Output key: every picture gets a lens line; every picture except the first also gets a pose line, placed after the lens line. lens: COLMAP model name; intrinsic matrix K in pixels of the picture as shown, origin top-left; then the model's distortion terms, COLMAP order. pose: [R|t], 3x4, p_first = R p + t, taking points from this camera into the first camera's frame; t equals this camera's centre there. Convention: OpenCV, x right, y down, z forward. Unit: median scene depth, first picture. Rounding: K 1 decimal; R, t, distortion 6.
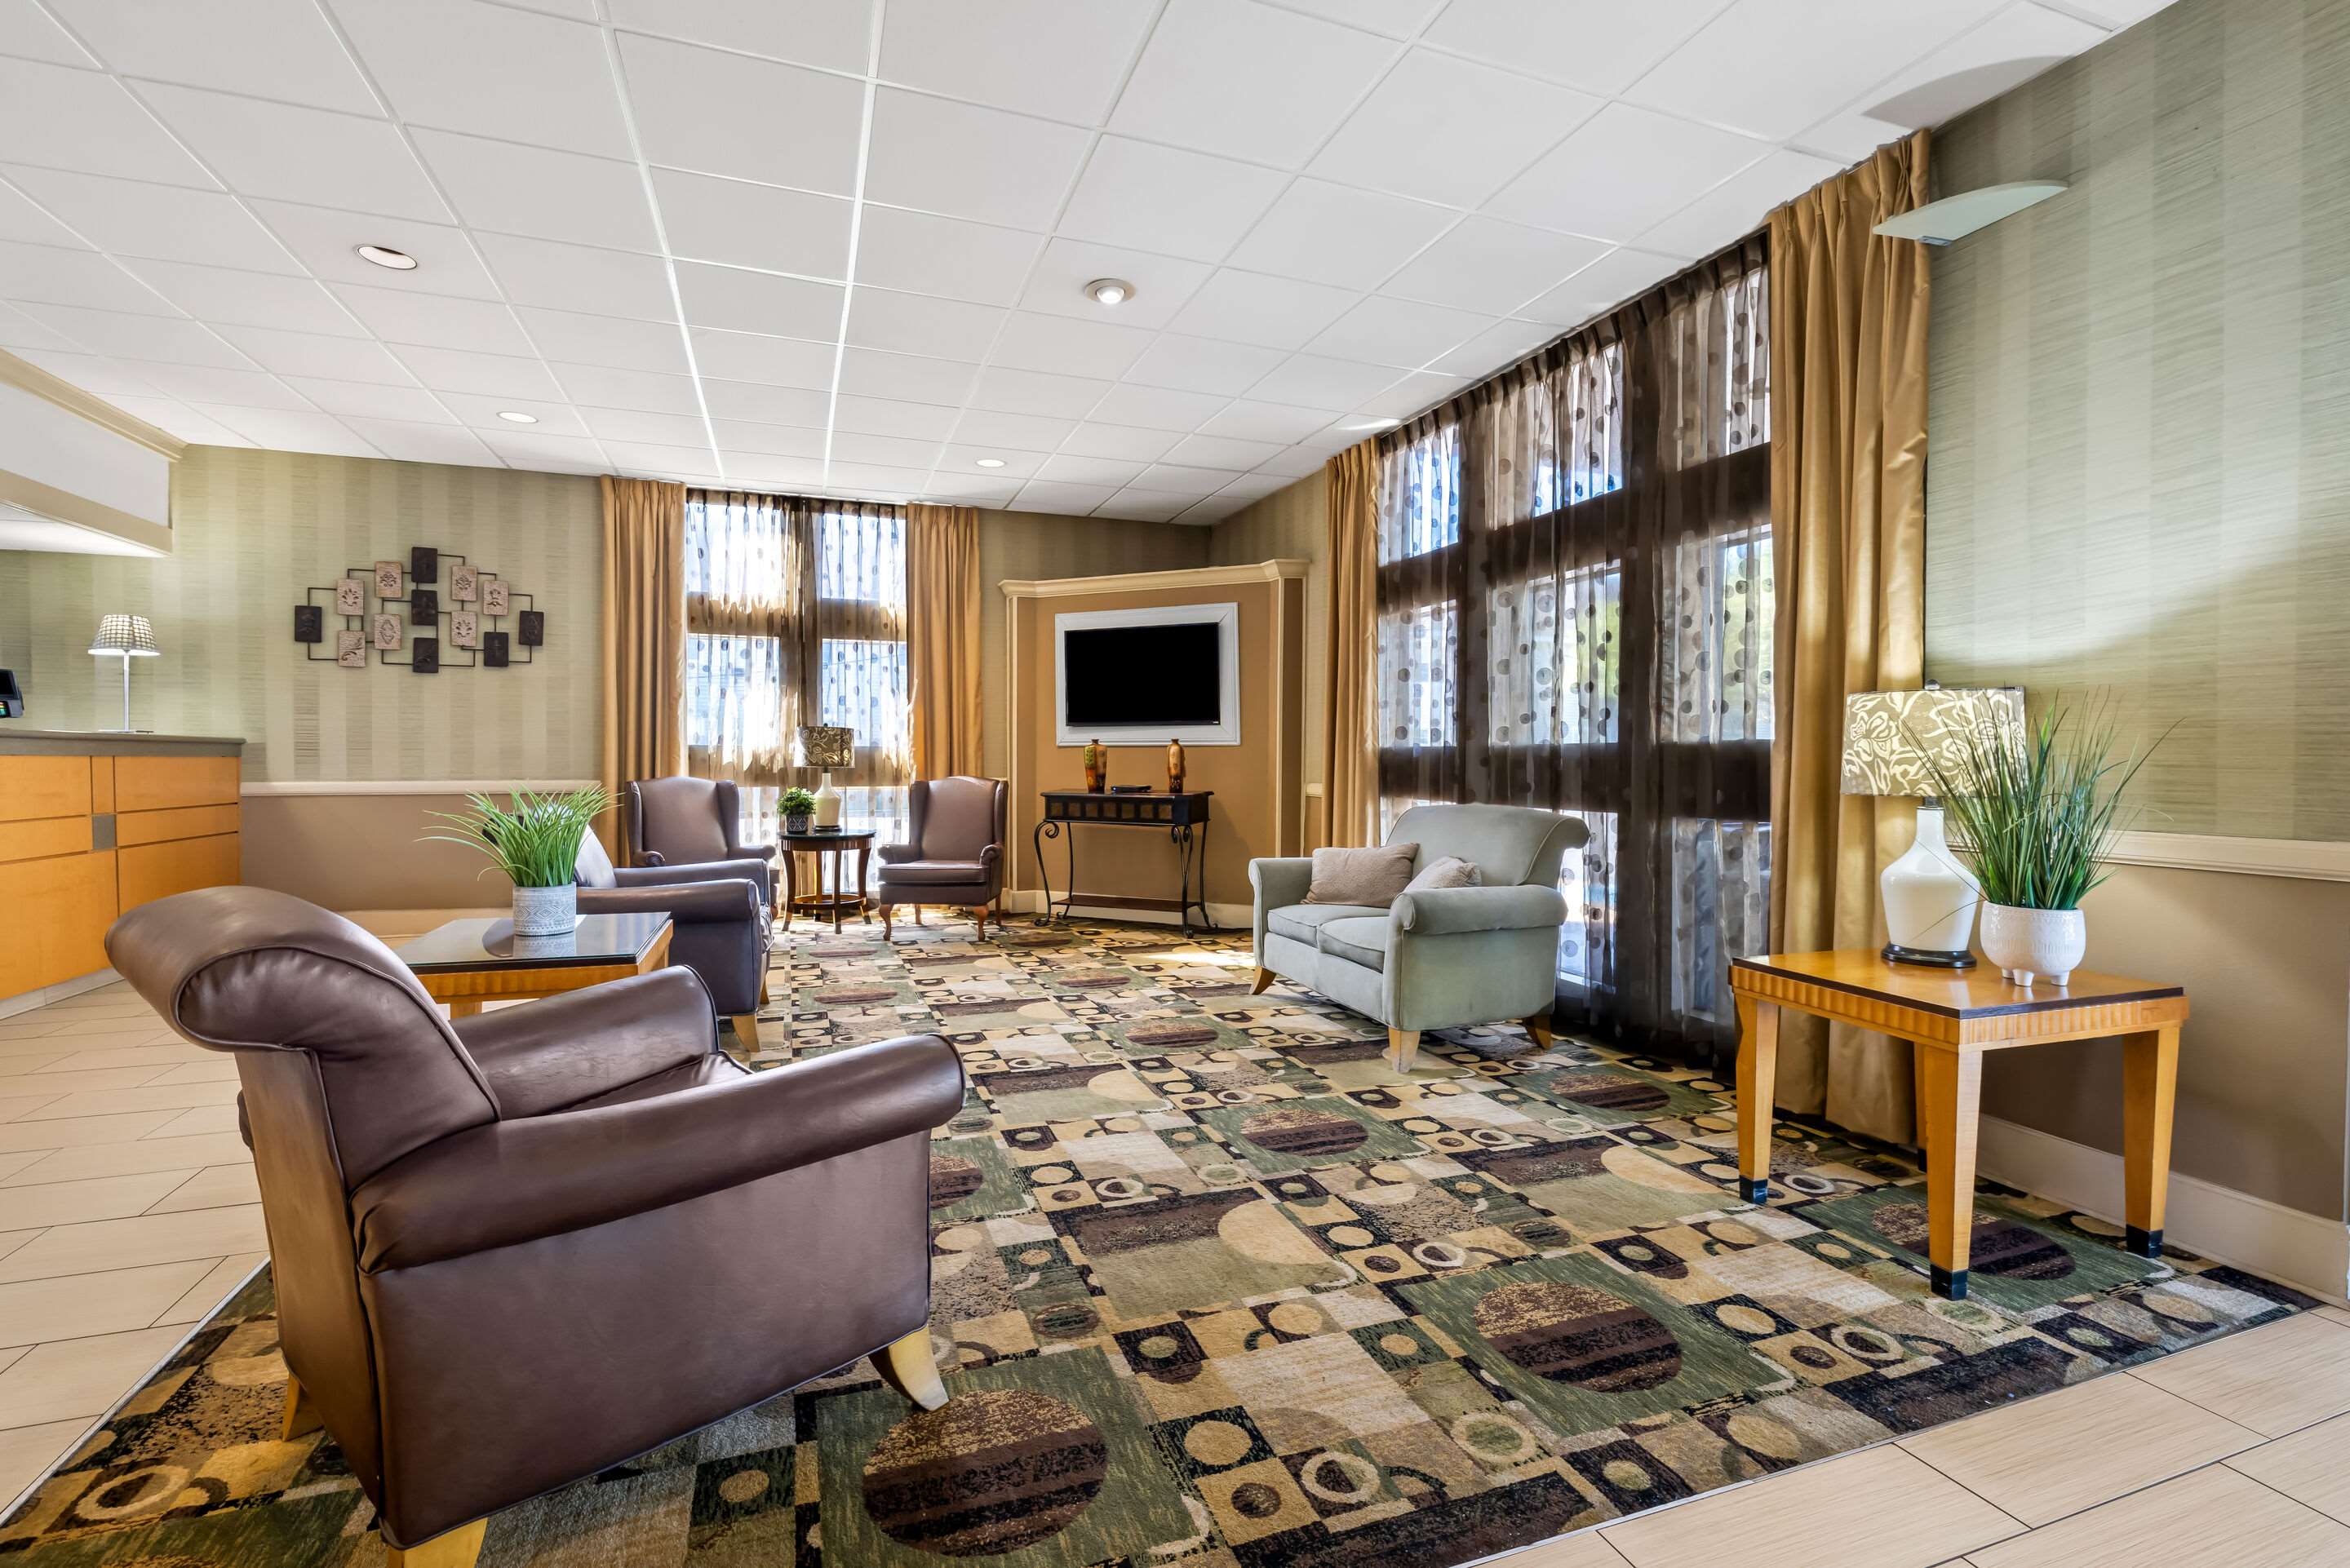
lens RADIAL K [[1037.7, 0, 1175.0], [0, 1037.7, 784.0], [0, 0, 1]] dist [-0.009817, 0.000201]
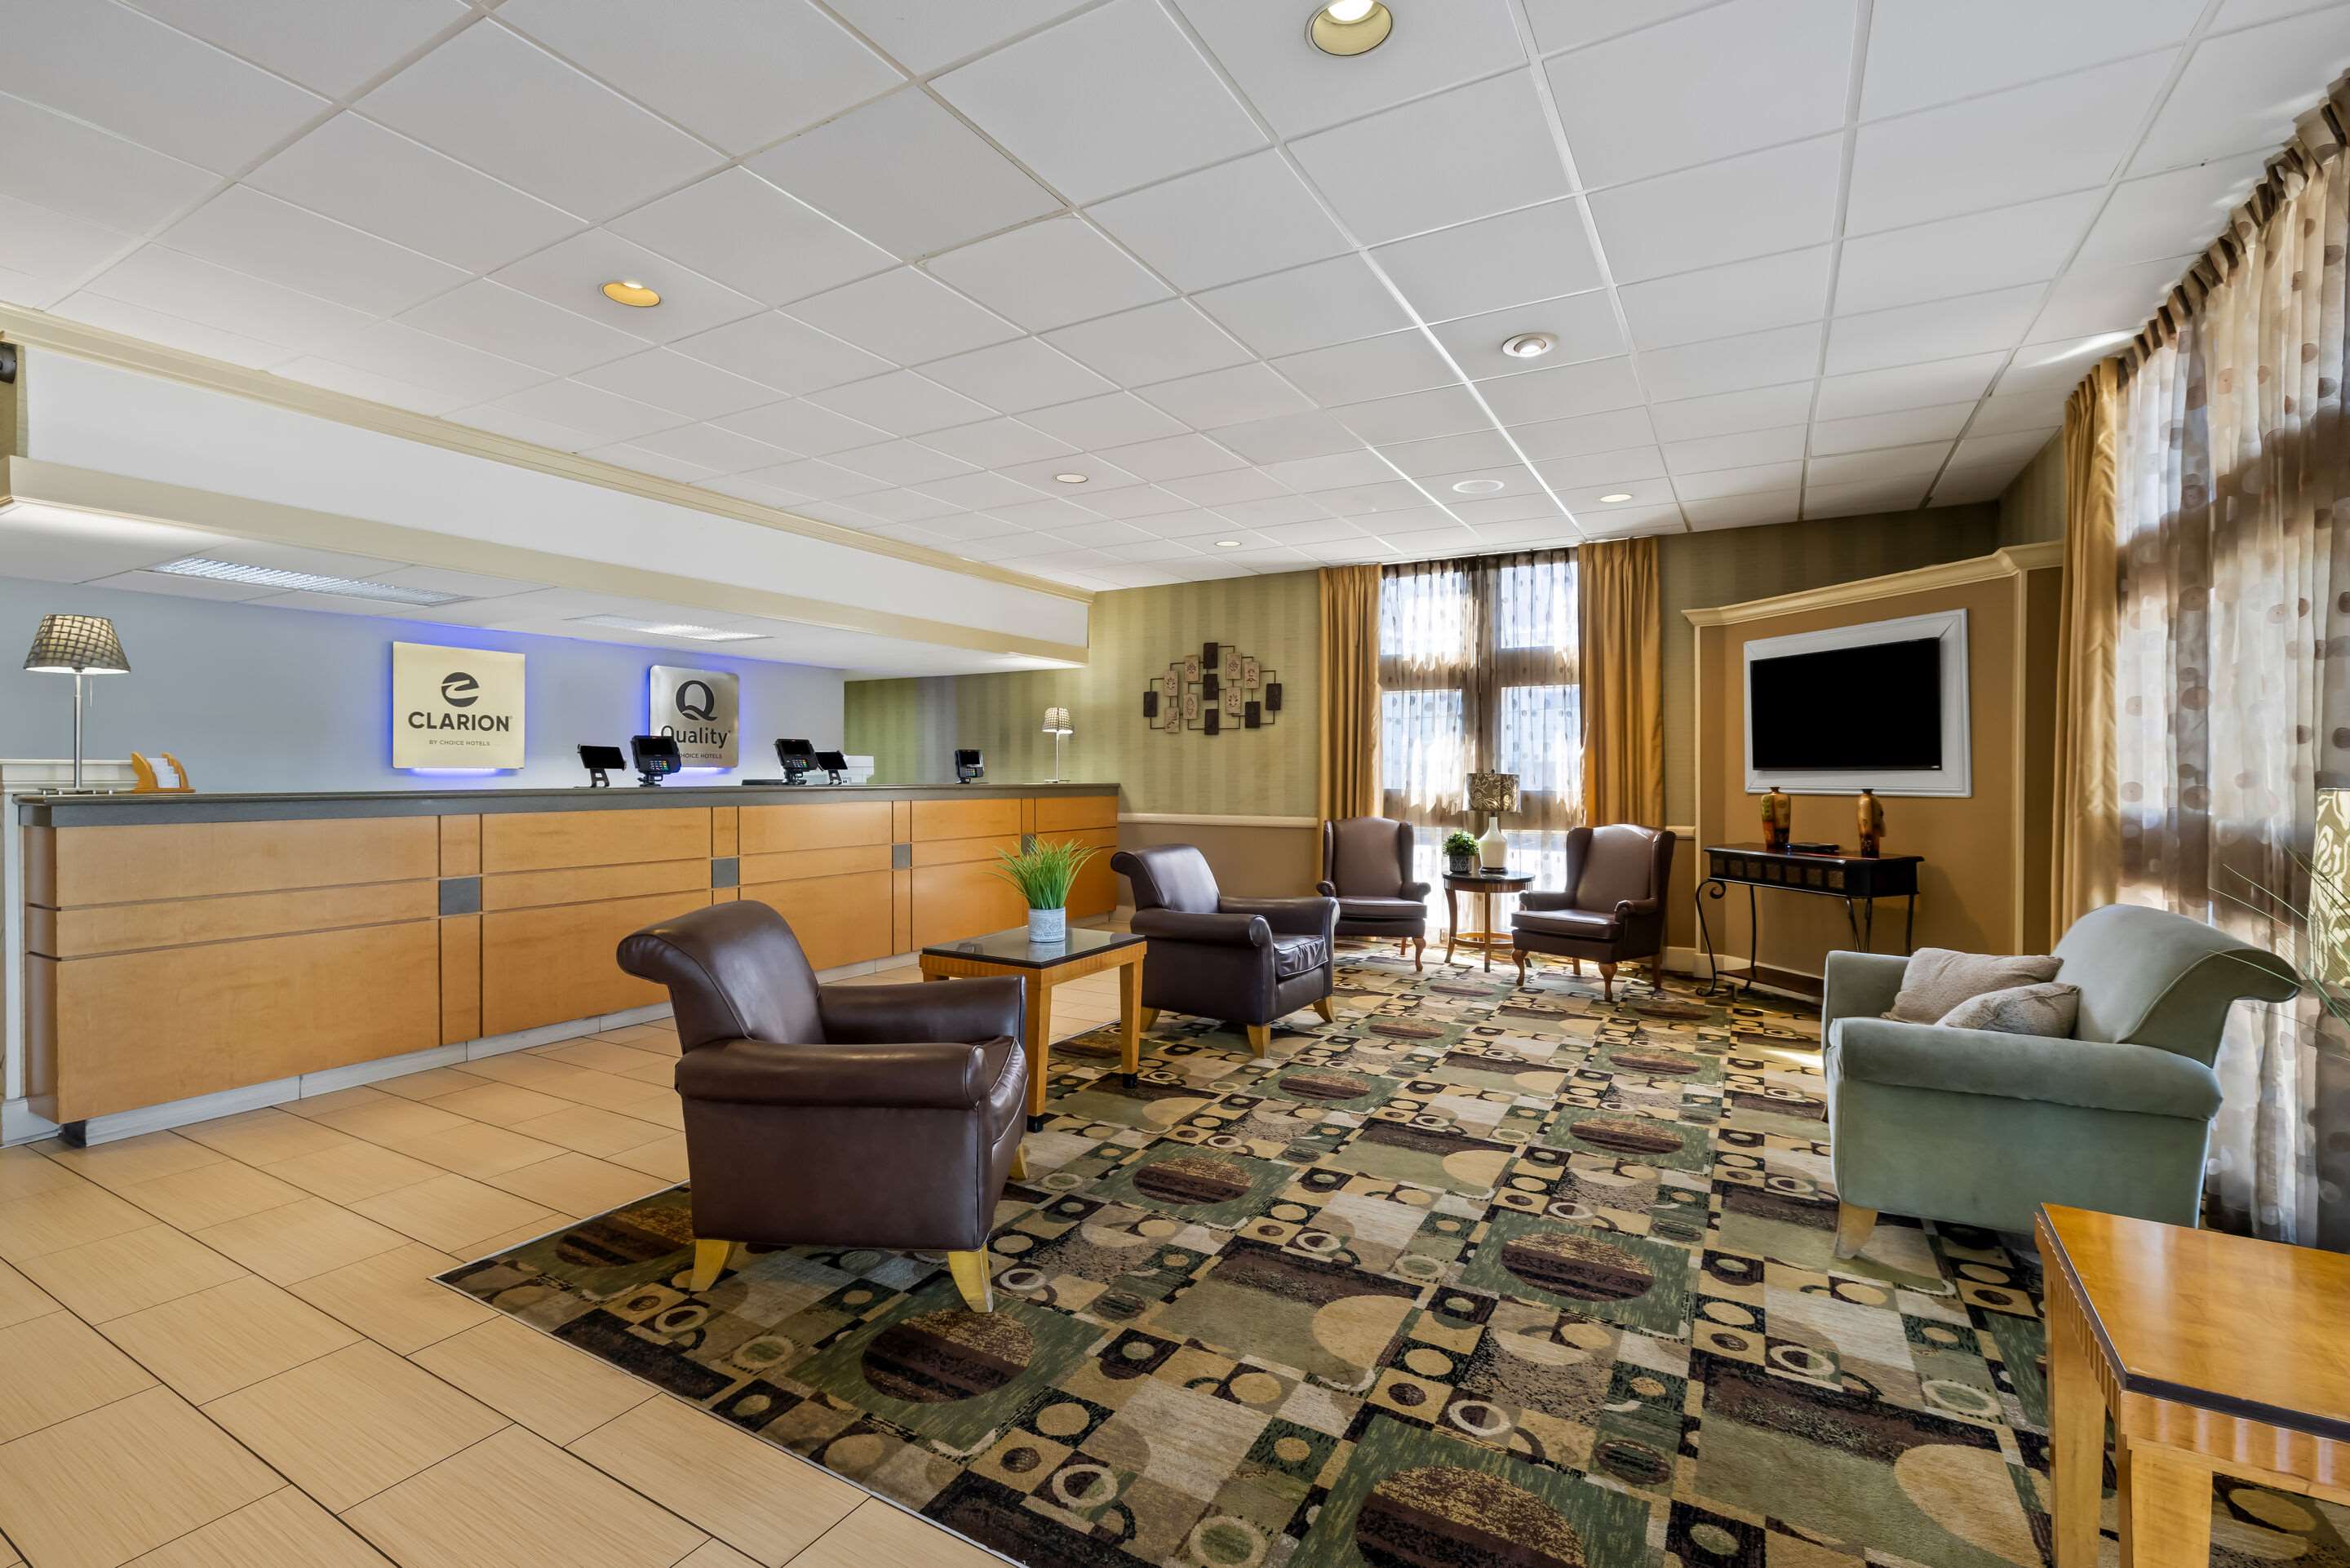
lens RADIAL K [[1054.9, 0, 1175.0], [0, 1054.9, 784.0], [0, 0, 1]] dist [-0.004160, 0.000583]
pose [[0.646995, 0.006721, -0.762464, 0.301115], [-0.020470, 0.999754, -0.008558, -0.031711], [0.762219, 0.021145, 0.646974, 0.075582]]
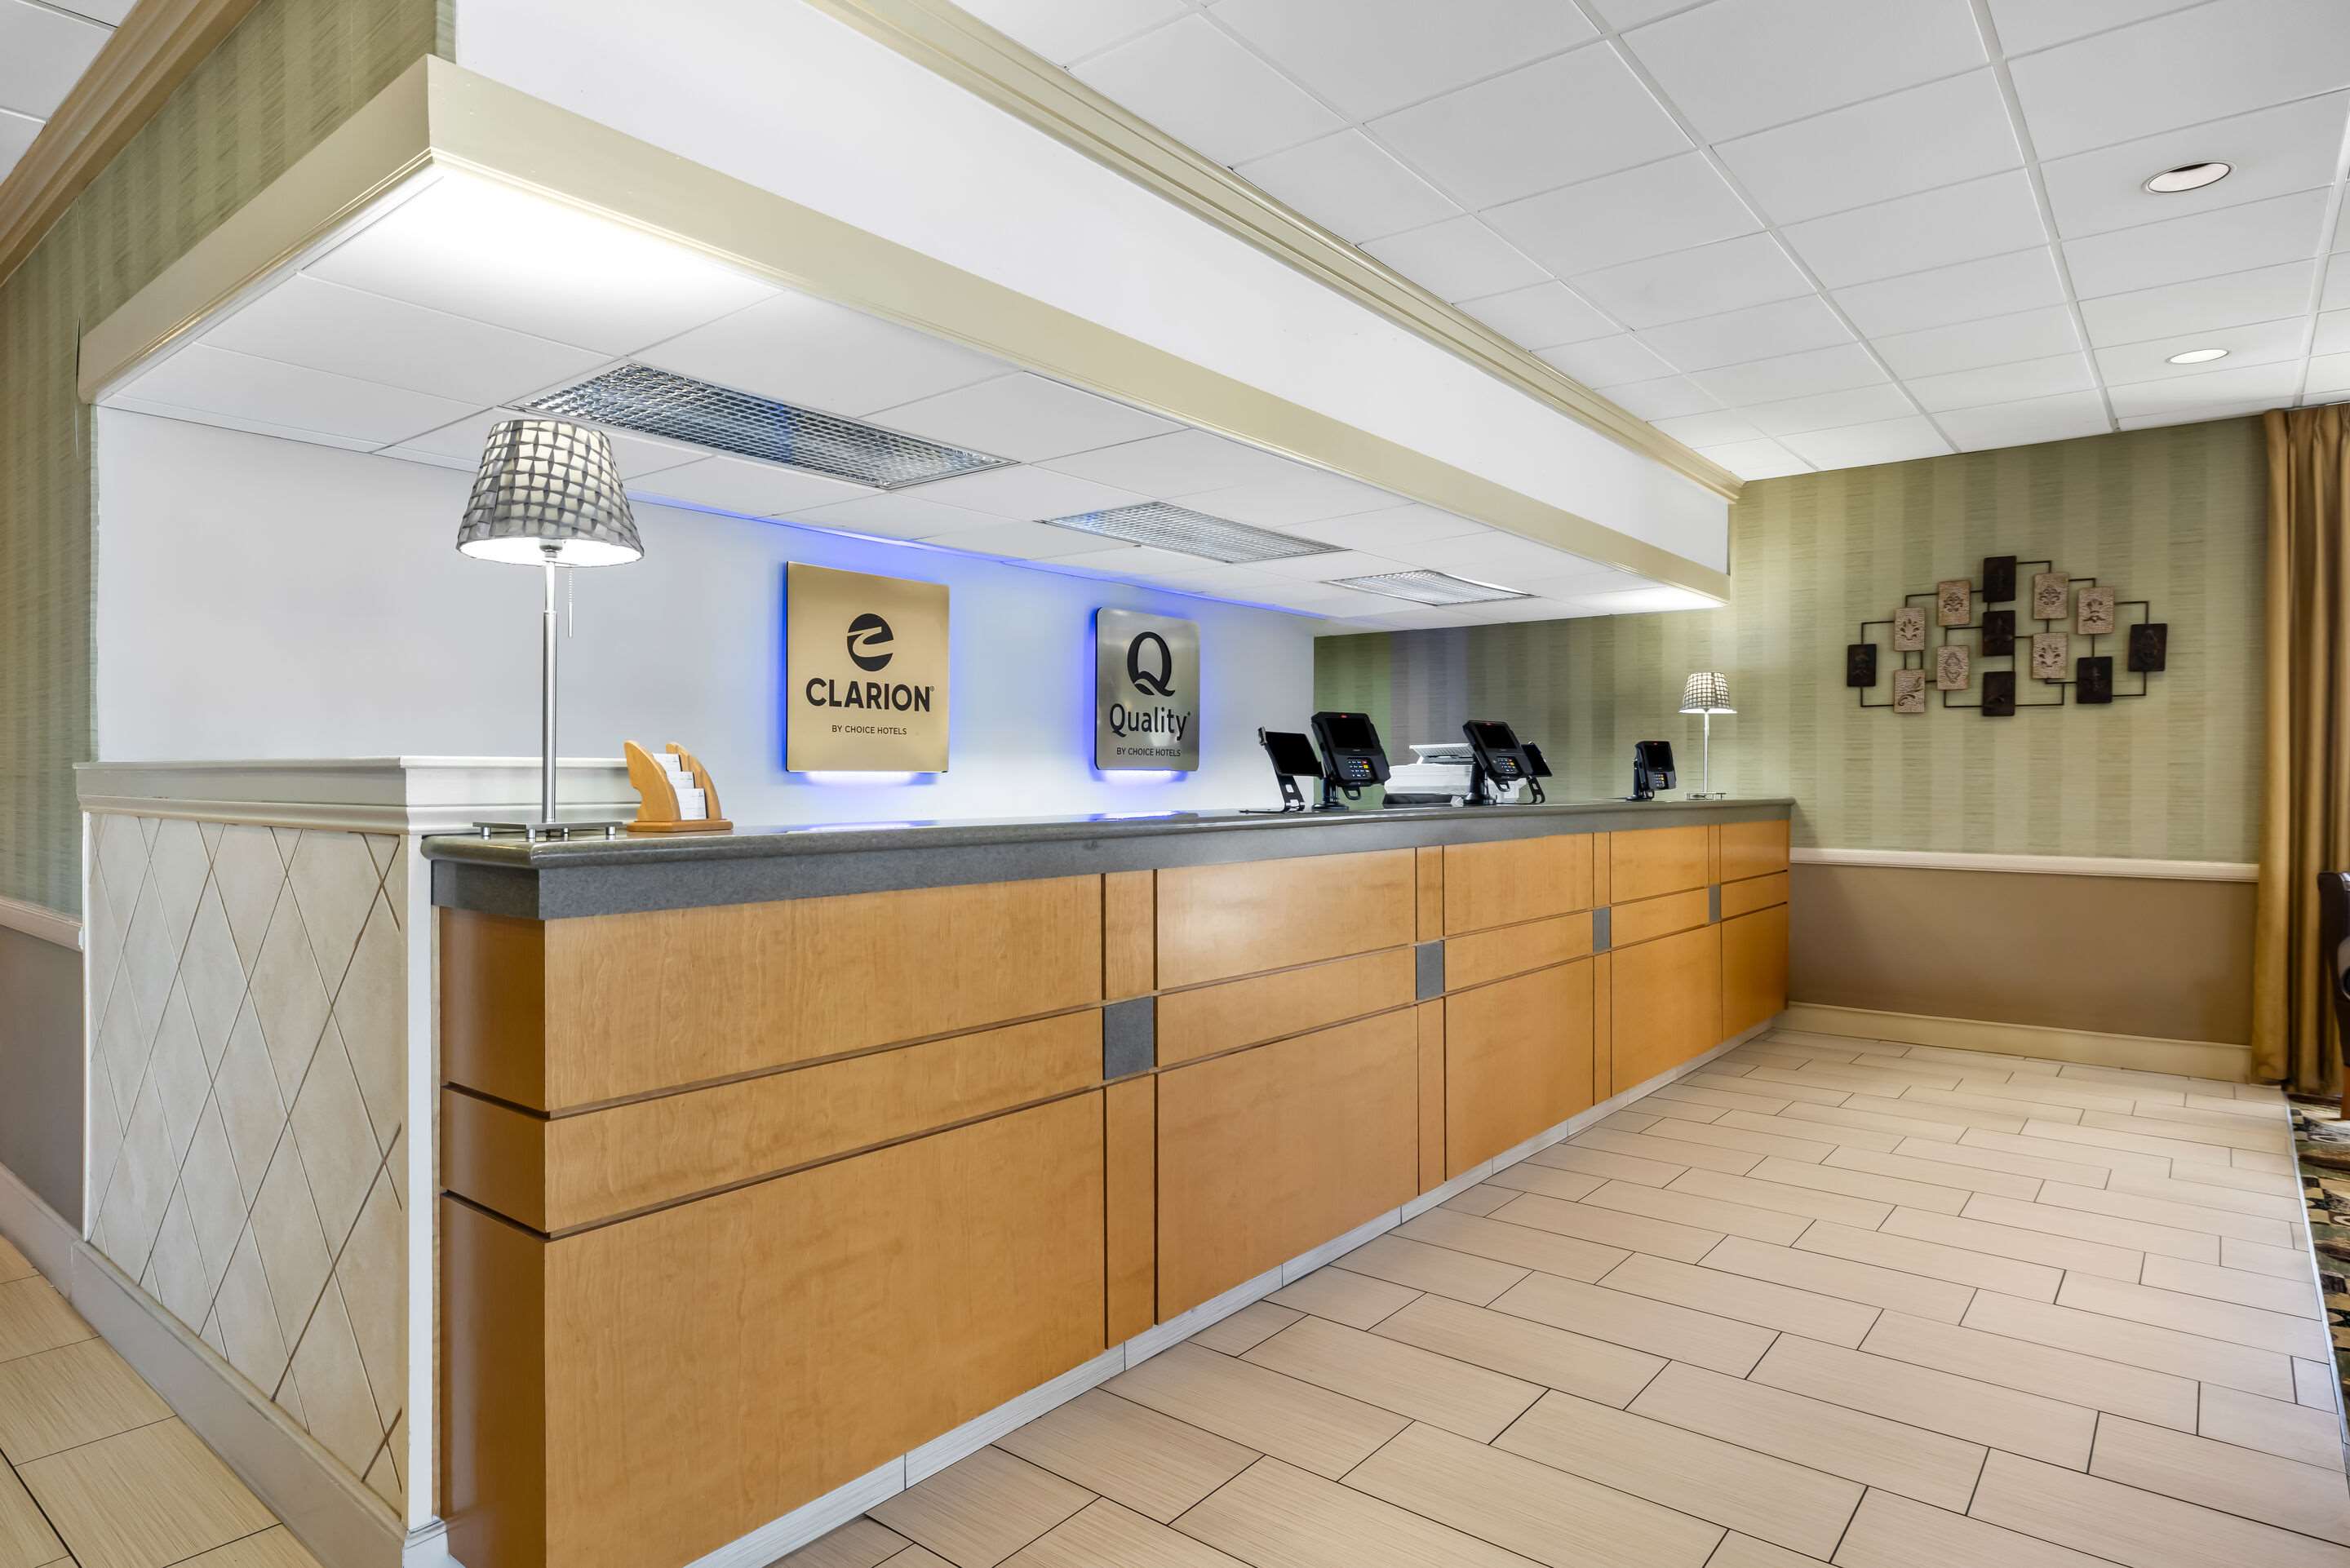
lens RADIAL K [[1315.9, 0, 1175.0], [0, 1315.9, 784.0], [0, 0, 1]] dist [0.000665, 0.000444]
pose [[0.523777, 0.005942, -0.851835, -0.206259], [-0.025647, 0.999632, -0.008797, -0.032173], [0.851469, 0.026454, 0.523737, -0.054613]]
